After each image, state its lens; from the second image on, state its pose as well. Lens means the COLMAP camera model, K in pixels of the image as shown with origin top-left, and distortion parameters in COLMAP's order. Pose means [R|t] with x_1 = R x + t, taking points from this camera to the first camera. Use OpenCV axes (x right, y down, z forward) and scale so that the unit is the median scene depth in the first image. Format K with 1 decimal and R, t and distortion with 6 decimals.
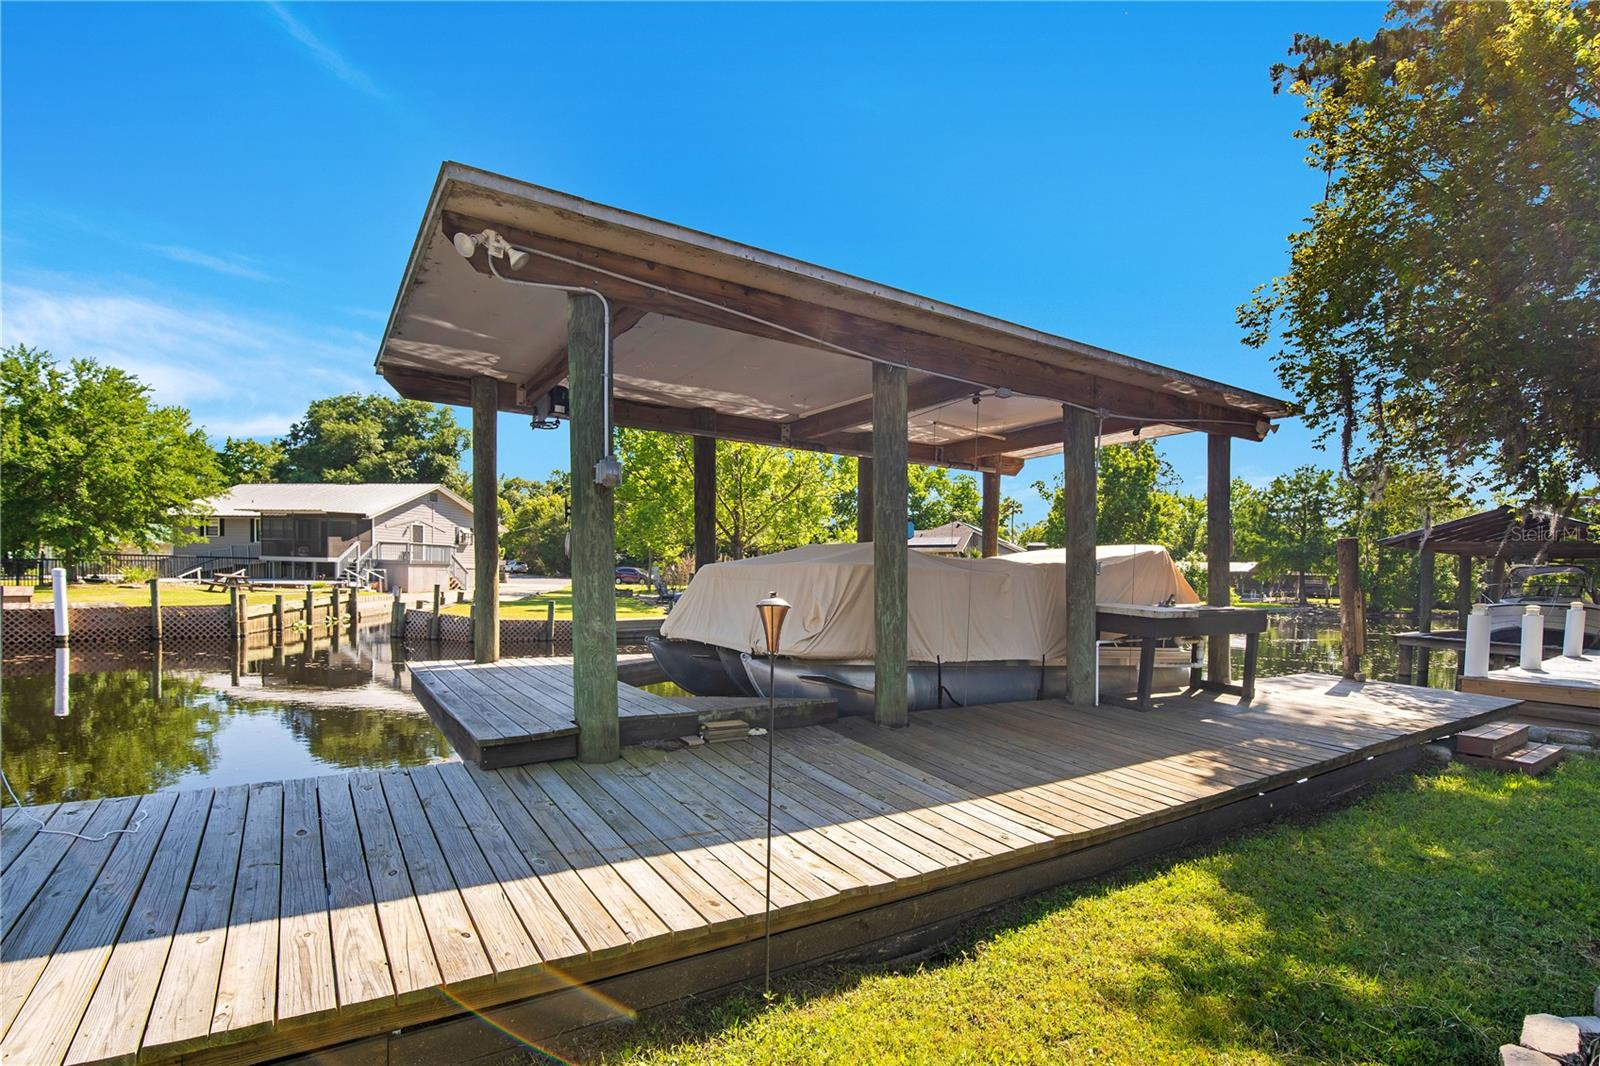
lens RADIAL K [[762.3, 0, 774.9], [0, 762.3, 584.8], [0, 0, 1]] dist [-0.028102, 0.004161]
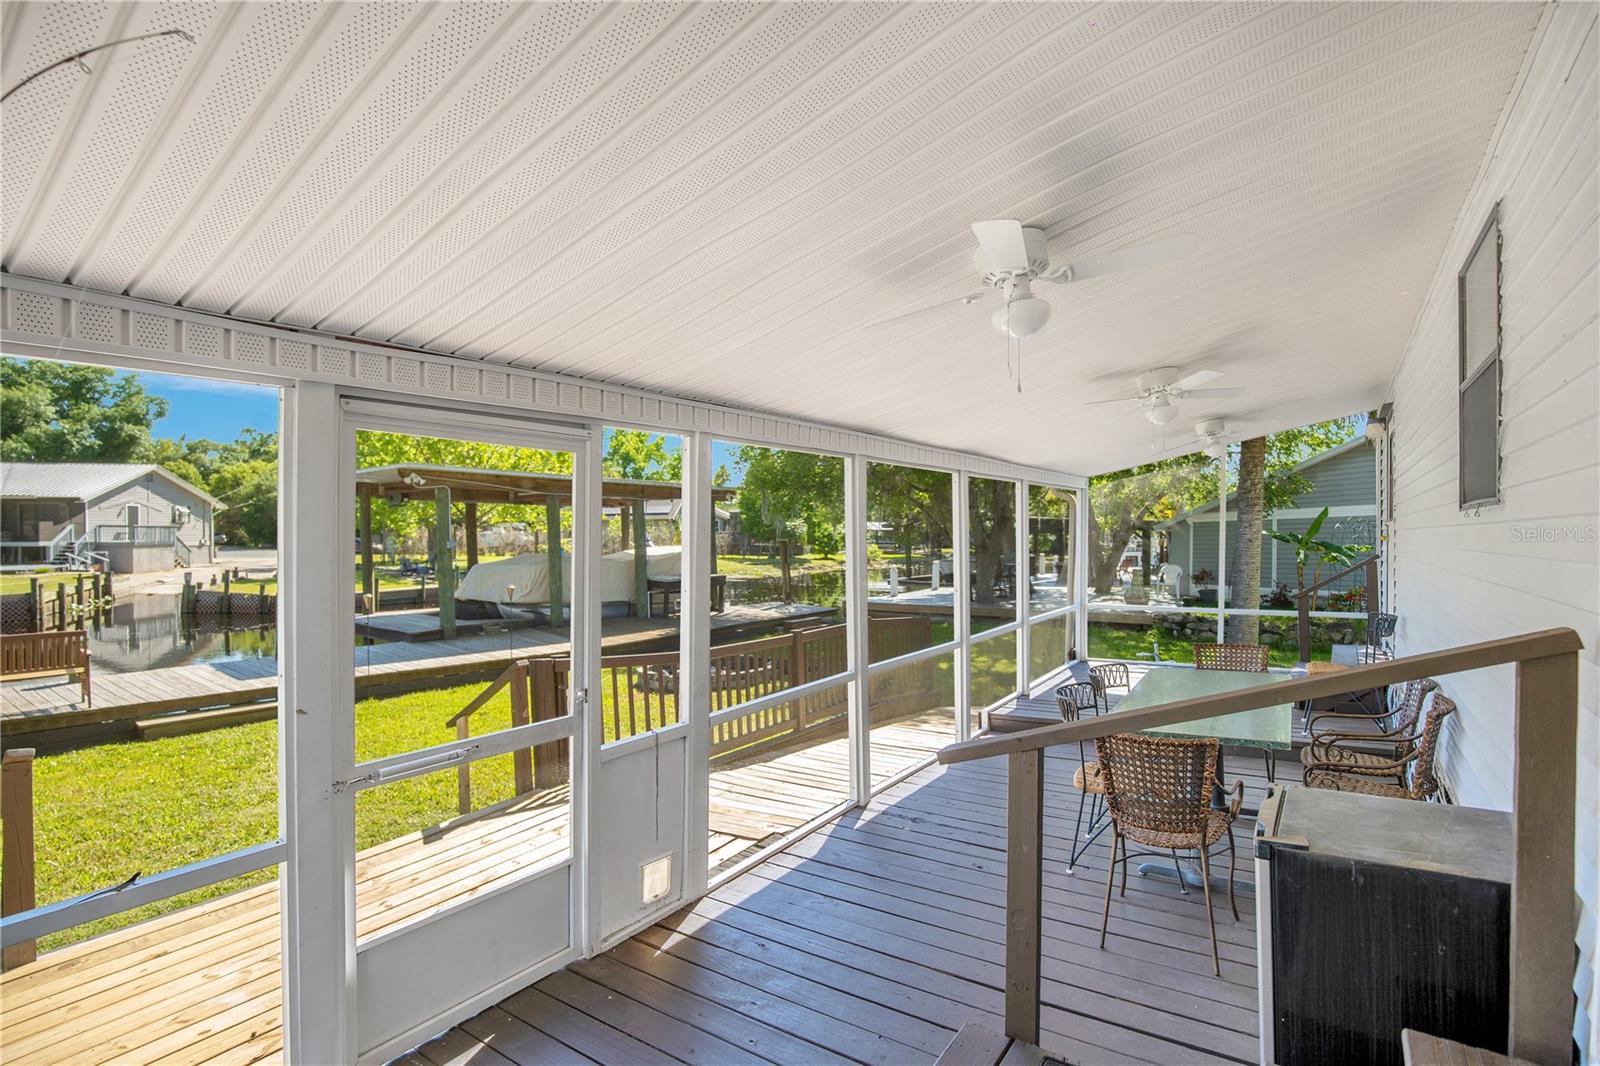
lens RADIAL K [[762.3, 0, 795.9], [0, 762.3, 540.9], [0, 0, 1]] dist [-0.028102, 0.004161]
pose [[0.932742, -0.023956, 0.359747, -0.003078], [0.023615, 0.999707, 0.005344, -0.018182], [-0.359769, 0.003511, 0.933035, -0.288540]]
